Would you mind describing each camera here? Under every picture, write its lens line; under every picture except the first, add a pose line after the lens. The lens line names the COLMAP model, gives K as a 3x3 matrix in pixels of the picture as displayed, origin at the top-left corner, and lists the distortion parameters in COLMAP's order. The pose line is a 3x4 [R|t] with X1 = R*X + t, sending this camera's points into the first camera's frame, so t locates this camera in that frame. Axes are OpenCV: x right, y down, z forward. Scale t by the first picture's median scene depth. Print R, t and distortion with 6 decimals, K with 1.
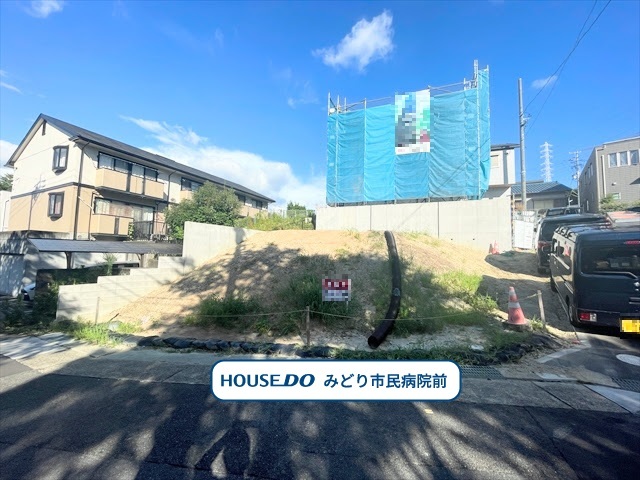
lens RADIAL K [[257.2, 0, 322.2], [0, 257.2, 237.1], [0, 0, 1]] dist [-0.004231, -0.000572]
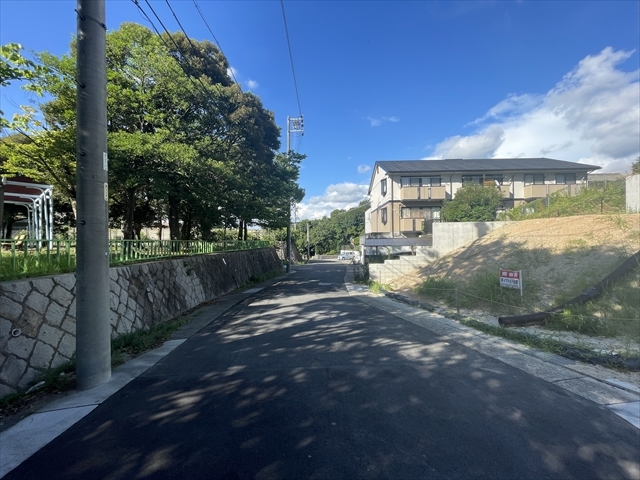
lens RADIAL K [[257.2, 0, 322.2], [0, 257.2, 237.1], [0, 0, 1]] dist [-0.004231, -0.000572]
pose [[0.418704, -0.033230, -0.907515, 0.296558], [0.083008, 0.996547, 0.001808, -0.023354], [0.904321, -0.076088, 0.420017, -0.073055]]
